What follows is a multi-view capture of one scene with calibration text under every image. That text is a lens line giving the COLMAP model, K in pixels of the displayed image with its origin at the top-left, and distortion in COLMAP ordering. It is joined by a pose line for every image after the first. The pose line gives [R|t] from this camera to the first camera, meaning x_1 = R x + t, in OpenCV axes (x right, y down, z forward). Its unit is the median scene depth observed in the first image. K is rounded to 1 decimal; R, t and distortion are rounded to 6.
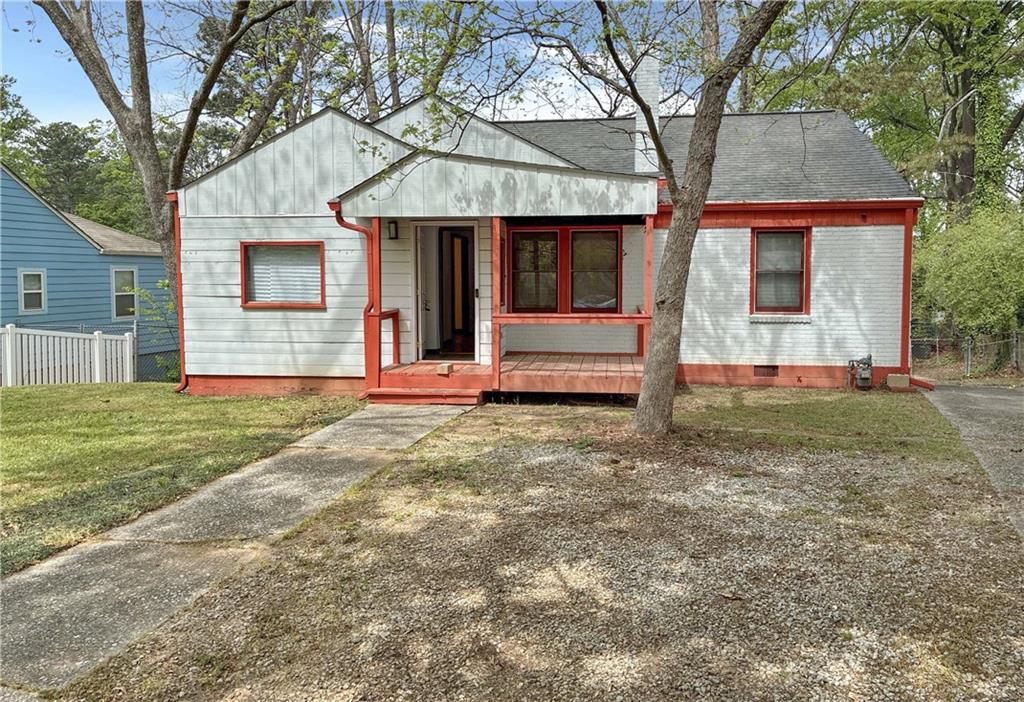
lens RADIAL K [[792.2, 0, 511.6], [0, 792.2, 311.1], [0, 0, 1]] dist [0.020511, 0.006207]
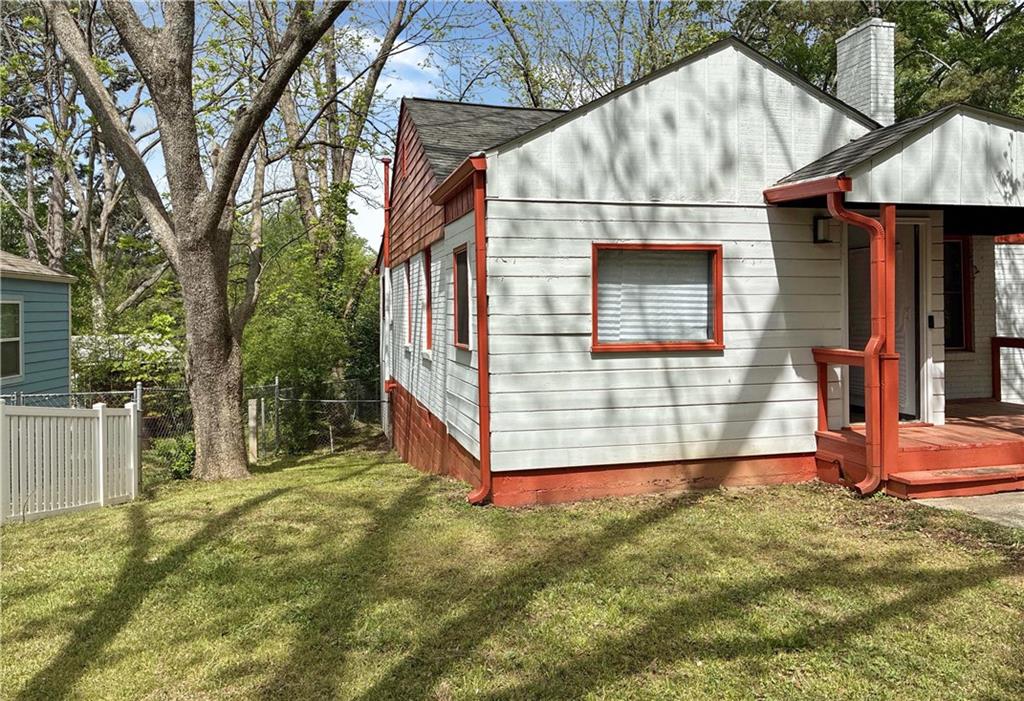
lens RADIAL K [[792.2, 0, 511.6], [0, 792.2, 310.6], [0, 0, 1]] dist [0.020511, 0.006207]
pose [[0.926025, -0.008322, 0.377369, -0.630078], [0.027231, 0.998625, -0.044800, -0.010941], [-0.376478, 0.051762, 0.924979, 0.473274]]
